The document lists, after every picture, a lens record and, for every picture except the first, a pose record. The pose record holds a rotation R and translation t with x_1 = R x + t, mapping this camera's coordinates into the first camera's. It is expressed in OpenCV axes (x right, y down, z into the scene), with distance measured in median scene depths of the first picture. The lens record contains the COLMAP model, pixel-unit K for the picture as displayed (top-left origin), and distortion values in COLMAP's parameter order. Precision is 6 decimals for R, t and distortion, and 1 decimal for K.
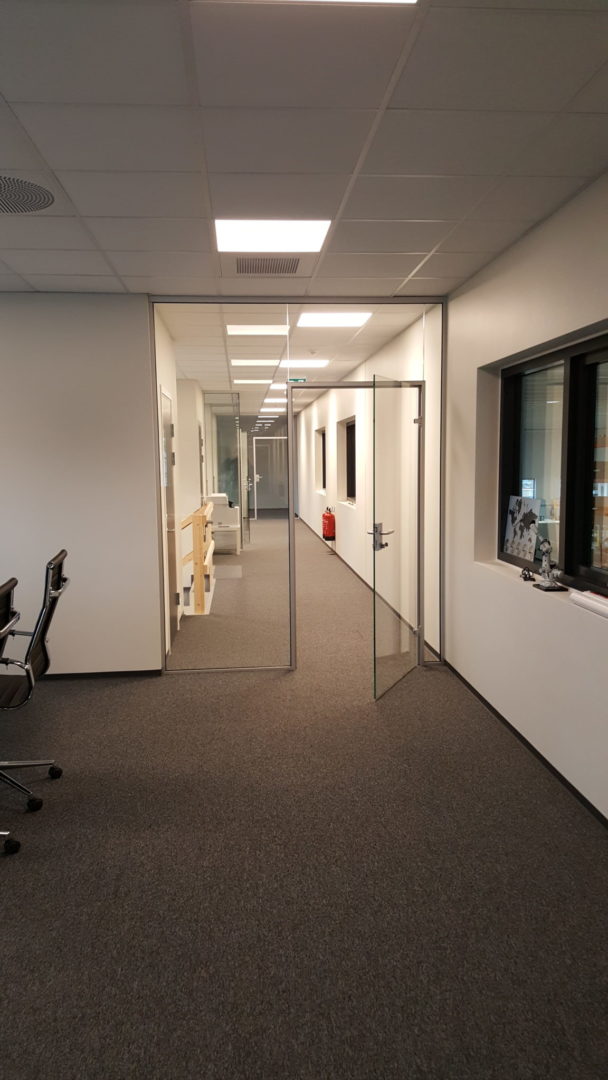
lens RADIAL K [[790.1, 0, 310.7], [0, 790.1, 540.9], [0, 0, 1]] dist [0.002785, -0.027079]
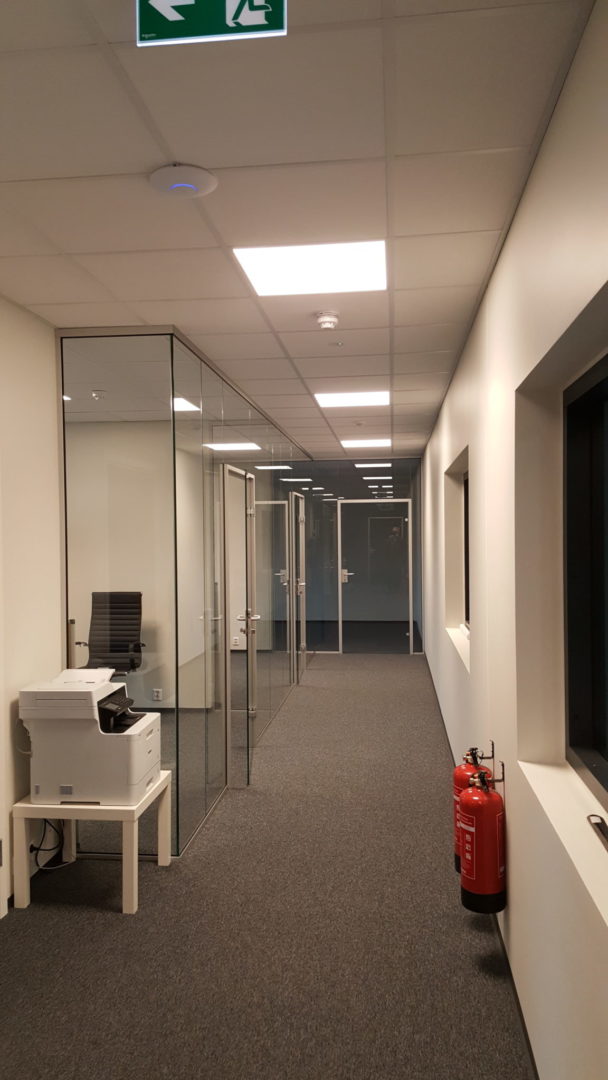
lens RADIAL K [[790.1, 0, 311.4], [0, 790.1, 522.0], [0, 0, 1]] dist [0.002785, -0.027079]
pose [[0.982199, -0.002887, -0.187819, 0.014352], [-0.019285, 0.993048, -0.116116, -0.067897], [0.186848, 0.117671, 0.975316, 0.605799]]
